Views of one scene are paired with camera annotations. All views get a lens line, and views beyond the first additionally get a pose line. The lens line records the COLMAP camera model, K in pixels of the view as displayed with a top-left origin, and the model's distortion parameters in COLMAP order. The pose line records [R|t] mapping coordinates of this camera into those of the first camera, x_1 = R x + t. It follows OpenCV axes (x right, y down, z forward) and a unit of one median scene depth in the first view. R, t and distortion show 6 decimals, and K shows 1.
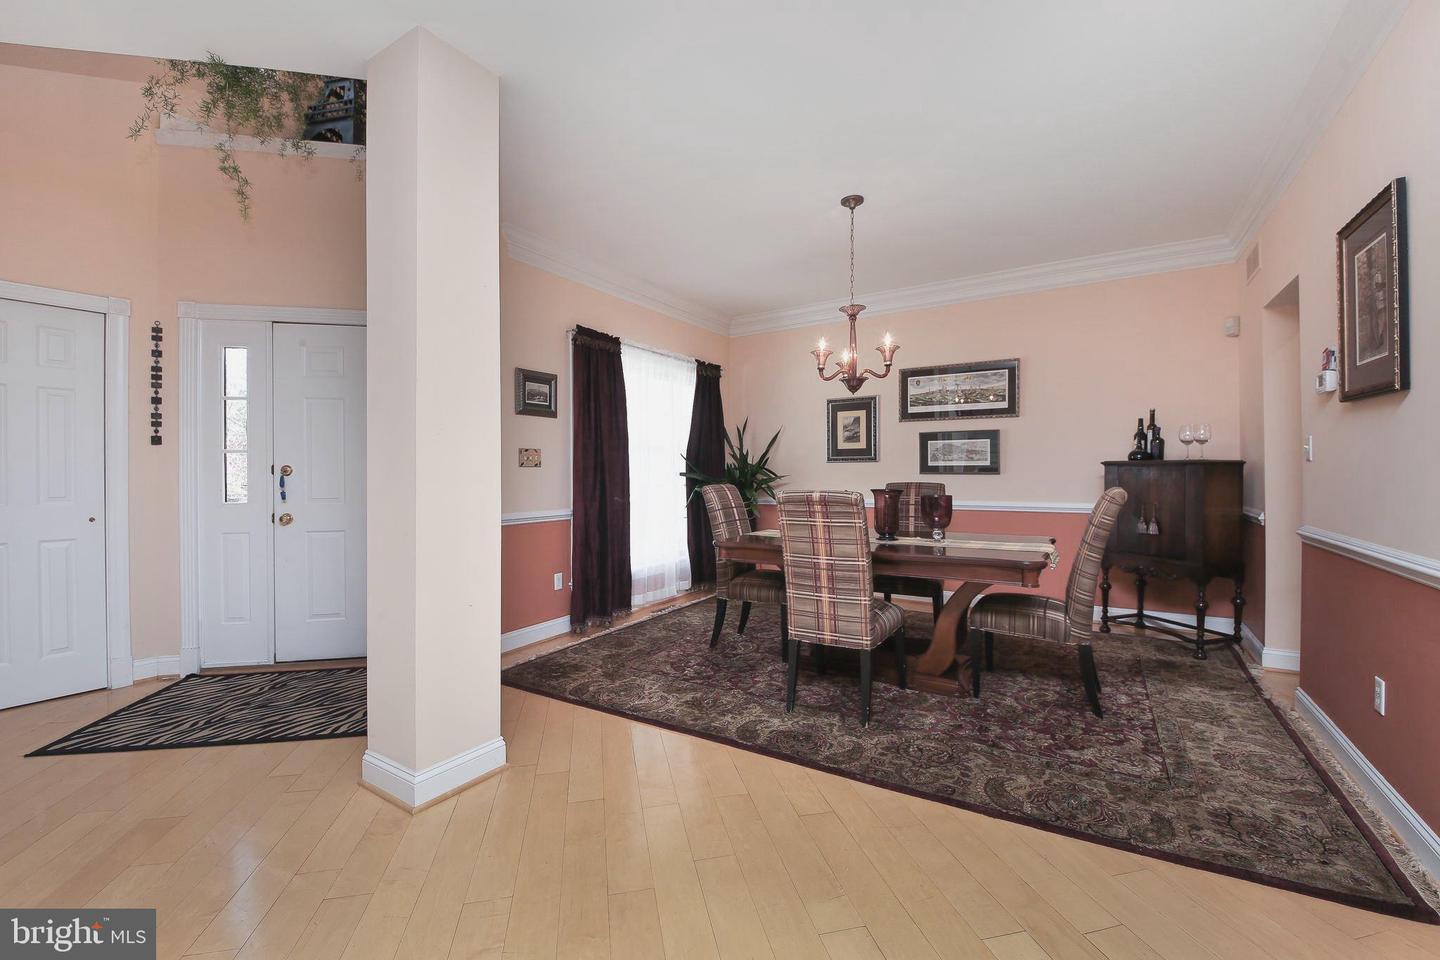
lens RADIAL K [[587.8, 0, 721.6], [0, 587.8, 474.6], [0, 0, 1]] dist [-0.036645, -0.003173]
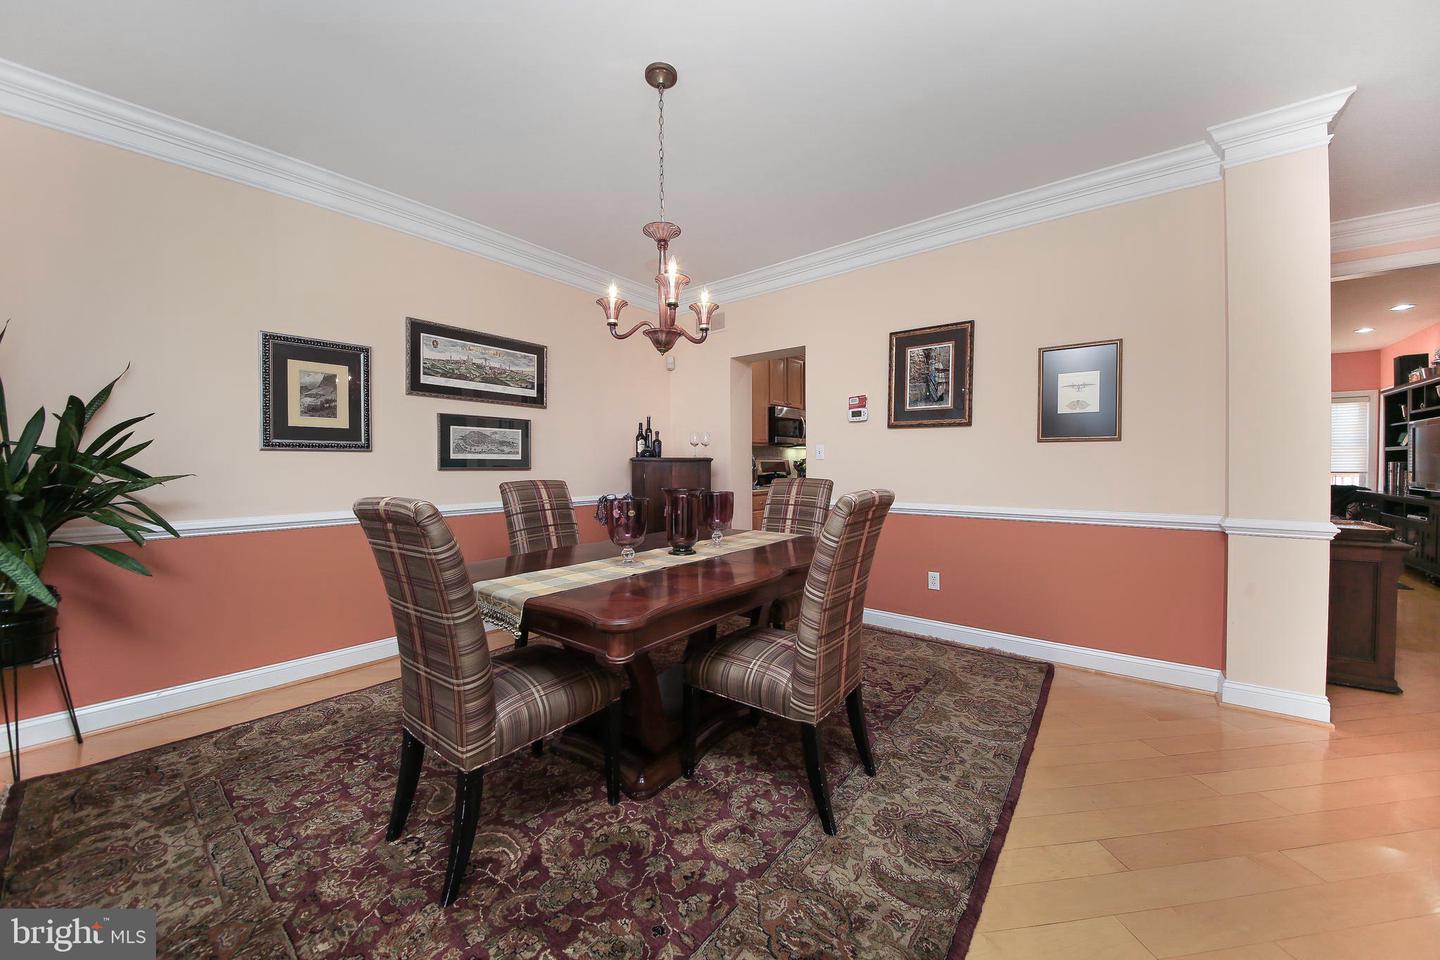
lens RADIAL K [[506.2, 0, 717.1], [0, 506.2, 475.3], [0, 0, 1]] dist [-0.015498, -0.002132]
pose [[0.117966, -0.013705, 0.992923, -0.341951], [0.005801, 0.999897, 0.013113, -0.000601], [-0.993001, 0.004213, 0.118033, 0.808138]]
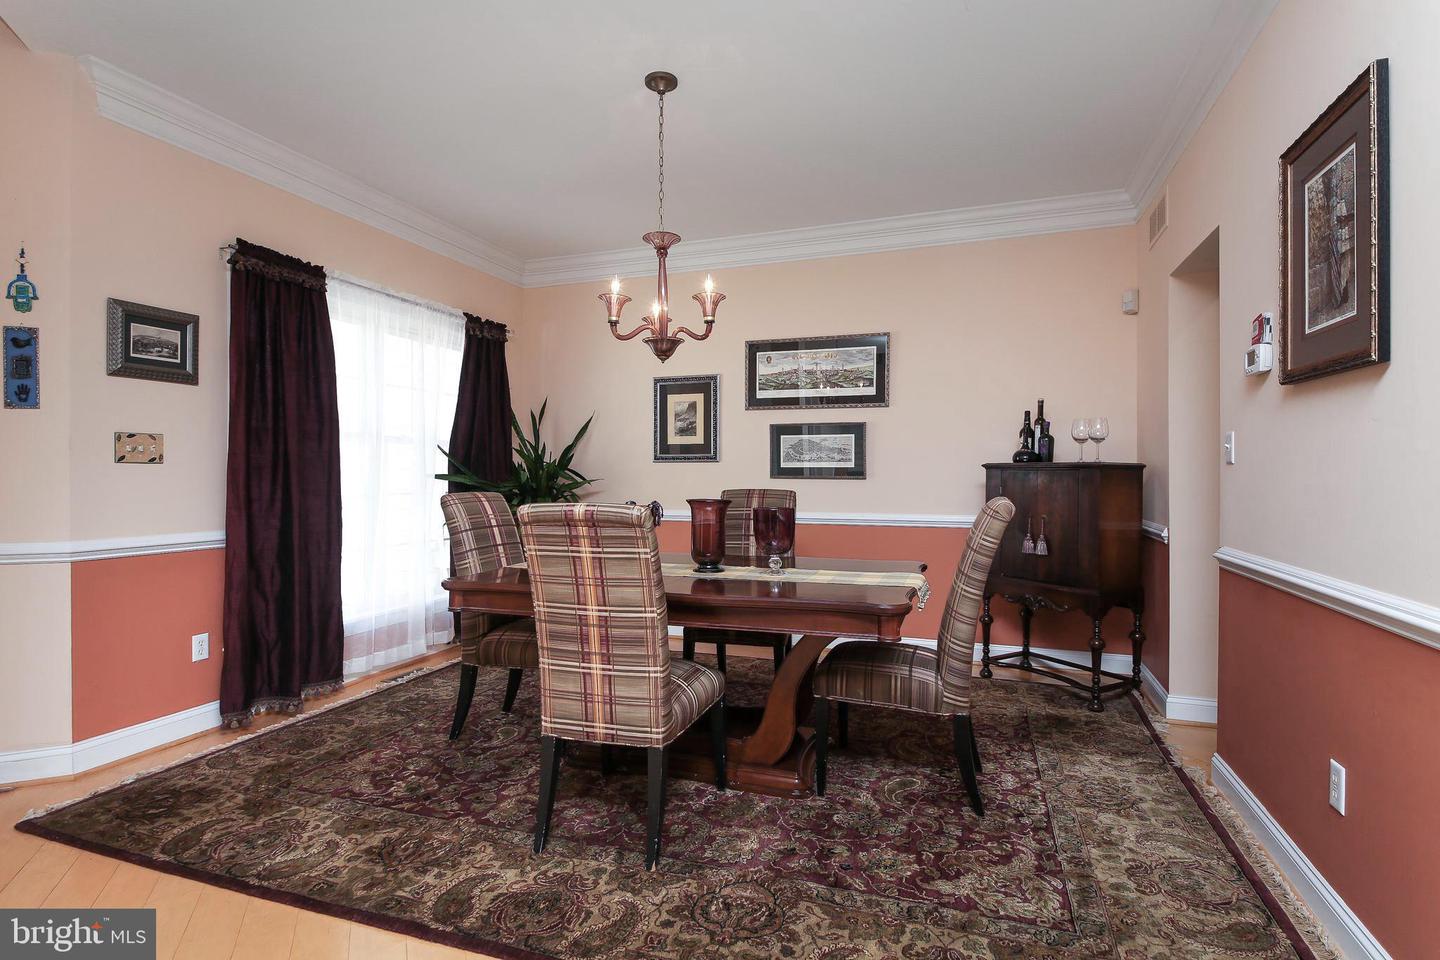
lens RADIAL K [[692.0, 0, 743.7], [0, 692.0, 482.0], [0, 0, 1]] dist [-0.023471, -0.005676]
pose [[0.969604, 0.003723, 0.244651, 0.113709], [-0.005124, 0.999974, 0.005092, -0.000396], [-0.244625, -0.006191, 0.969598, 0.172534]]
